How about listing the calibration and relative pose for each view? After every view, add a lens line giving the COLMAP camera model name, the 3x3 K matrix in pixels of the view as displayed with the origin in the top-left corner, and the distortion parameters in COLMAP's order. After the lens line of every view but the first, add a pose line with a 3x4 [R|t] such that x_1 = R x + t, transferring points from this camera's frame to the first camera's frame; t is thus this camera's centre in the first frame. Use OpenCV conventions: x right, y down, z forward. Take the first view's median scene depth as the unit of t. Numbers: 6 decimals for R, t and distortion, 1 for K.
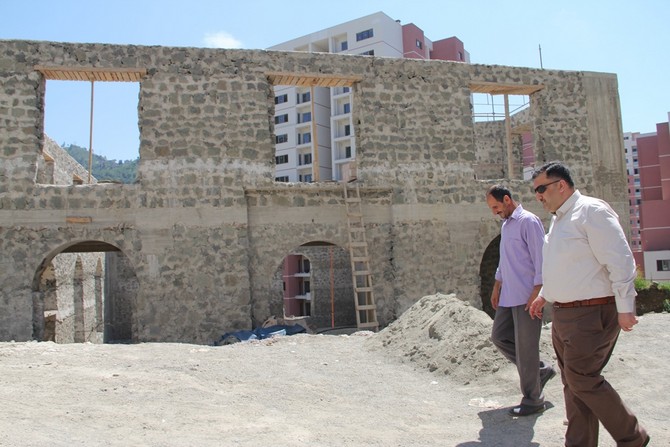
lens RADIAL K [[556.6, 0, 335.0], [0, 556.6, 223.5], [0, 0, 1]] dist [-0.183401, 0.142106]
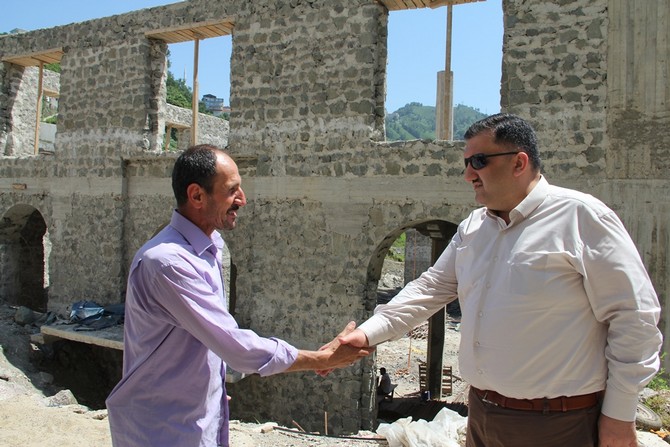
lens RADIAL K [[556.6, 0, 335.0], [0, 556.6, 223.5], [0, 0, 1]] dist [-0.183401, 0.142106]
pose [[0.768150, 0.076001, -0.635743, 0.684244], [-0.027179, 0.995905, 0.086218, -0.038348], [0.639692, -0.048950, 0.767071, 0.466269]]
